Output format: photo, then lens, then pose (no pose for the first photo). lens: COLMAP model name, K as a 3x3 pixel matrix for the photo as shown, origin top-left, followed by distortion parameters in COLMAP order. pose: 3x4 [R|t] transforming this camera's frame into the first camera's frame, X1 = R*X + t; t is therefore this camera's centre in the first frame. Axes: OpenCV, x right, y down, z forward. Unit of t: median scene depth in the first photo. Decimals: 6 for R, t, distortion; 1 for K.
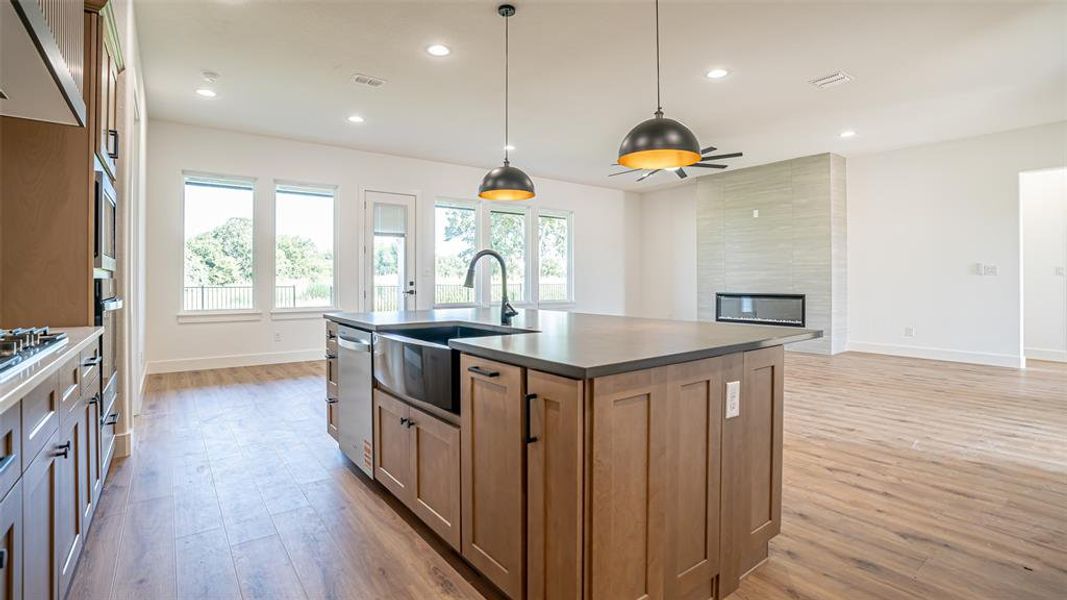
lens RADIAL K [[495.8, 0, 529.9], [0, 495.8, 278.5], [0, 0, 1]] dist [-0.076324, 0.026811]
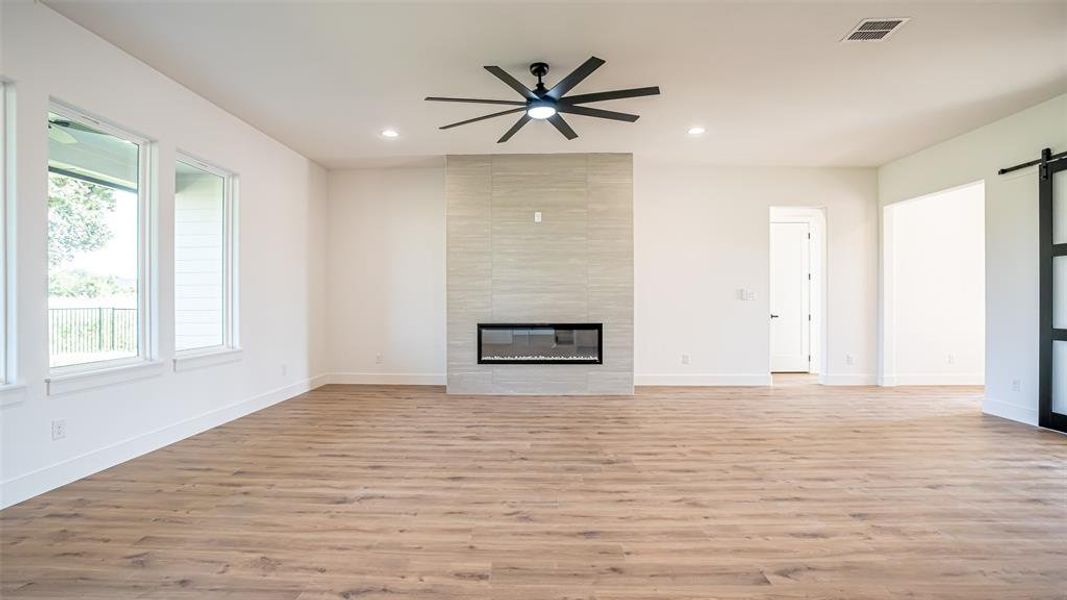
lens RADIAL K [[491.7, 0, 531.3], [0, 491.7, 300.6], [0, 0, 1]] dist [-0.072153, 0.026448]
pose [[0.626178, -0.001321, 0.779679, -0.140833], [-0.002836, 0.999988, 0.003972, -0.007897], [-0.779675, -0.004699, 0.626167, 0.575019]]
